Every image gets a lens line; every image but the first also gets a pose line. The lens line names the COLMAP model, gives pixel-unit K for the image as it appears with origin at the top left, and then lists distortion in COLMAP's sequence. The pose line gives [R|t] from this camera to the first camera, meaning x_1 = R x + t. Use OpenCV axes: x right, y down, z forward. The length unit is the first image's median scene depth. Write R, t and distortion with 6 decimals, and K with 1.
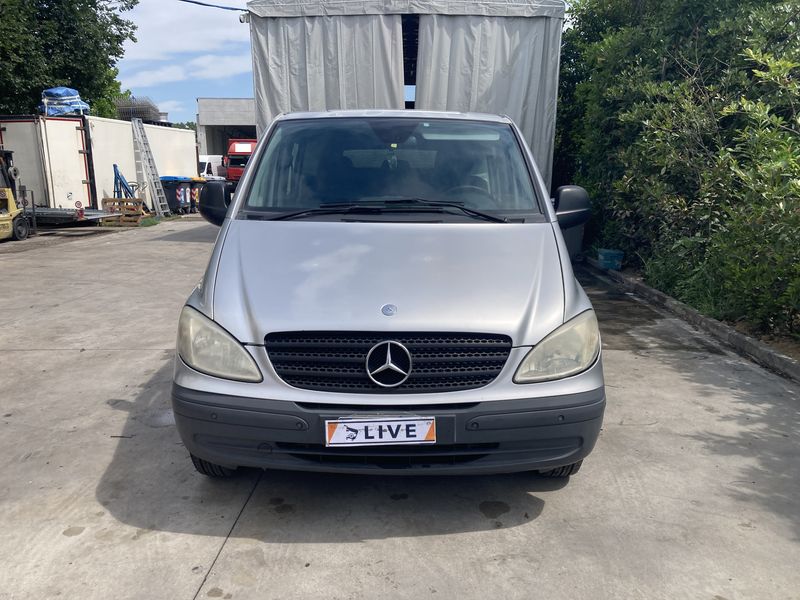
lens RADIAL K [[654.4, 0, 400.0], [0, 654.4, 300.0], [0, 0, 1]] dist [0.001381, -0.002420]
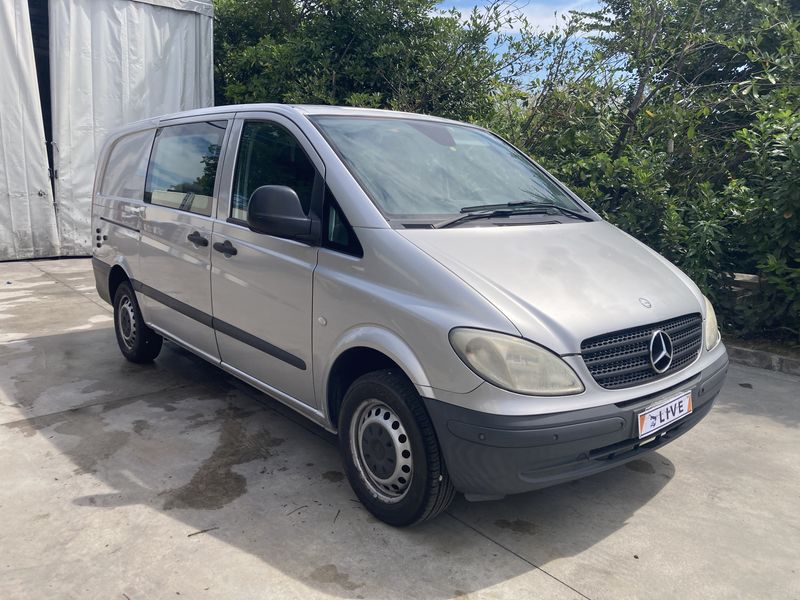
lens RADIAL K [[642.1, 0, 419.2], [0, 642.1, 303.2], [0, 0, 1]] dist [0.001349, -0.008213]
pose [[0.769122, -0.111210, 0.629352, -0.916695], [0.107640, 0.993217, 0.043962, -0.067195], [-0.629972, 0.033931, 0.775876, 0.384541]]
